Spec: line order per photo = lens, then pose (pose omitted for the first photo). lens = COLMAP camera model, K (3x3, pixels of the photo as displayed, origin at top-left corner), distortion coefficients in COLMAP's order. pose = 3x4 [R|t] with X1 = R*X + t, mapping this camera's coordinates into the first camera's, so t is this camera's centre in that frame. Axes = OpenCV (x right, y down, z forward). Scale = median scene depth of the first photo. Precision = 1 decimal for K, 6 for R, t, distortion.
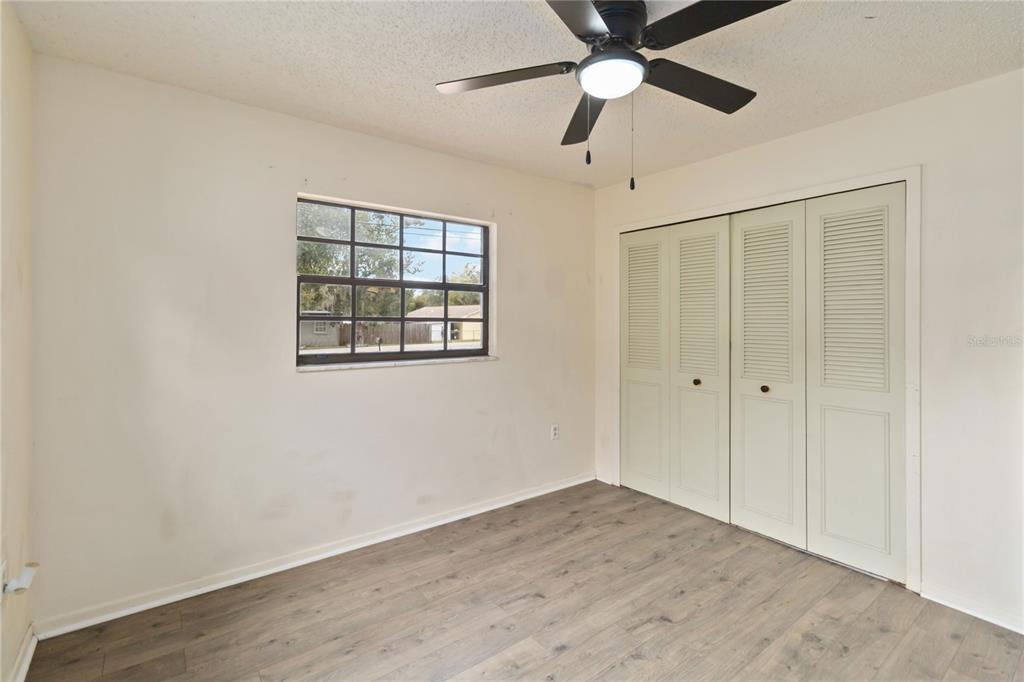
lens RADIAL K [[477.8, 0, 514.7], [0, 477.8, 321.8], [0, 0, 1]] dist [-0.001721, 0.000921]
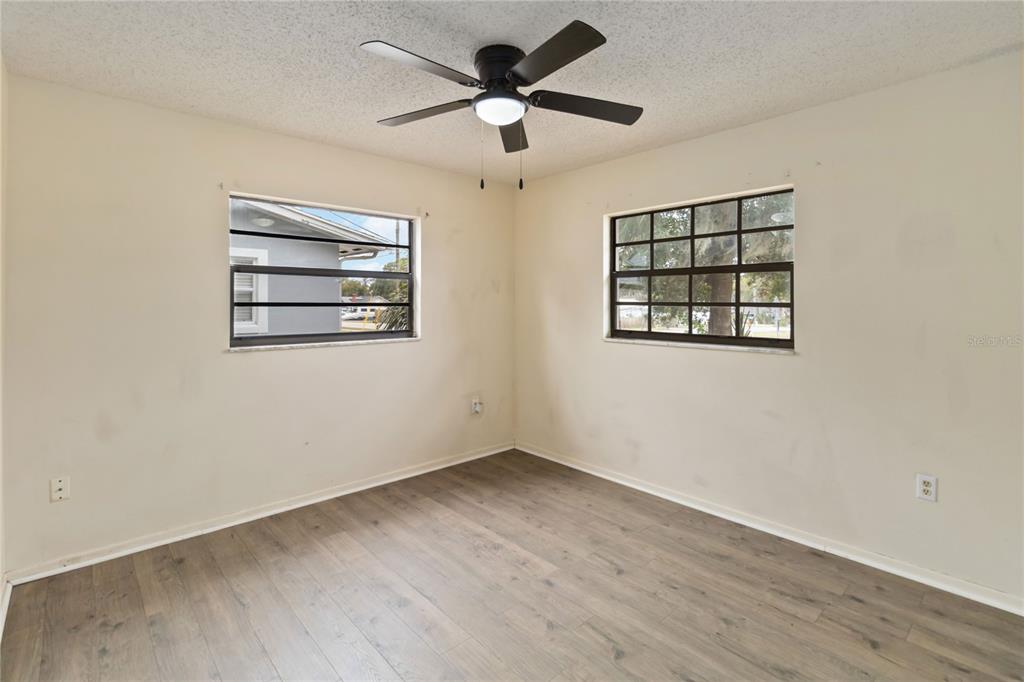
lens RADIAL K [[477.8, 0, 503.2], [0, 477.8, 303.6], [0, 0, 1]] dist [-0.001721, 0.000921]
pose [[0.075075, -0.006718, -0.997155, 0.910512], [-0.010155, 0.999920, -0.007501, 0.006850], [0.997126, 0.010689, 0.075001, 0.573416]]
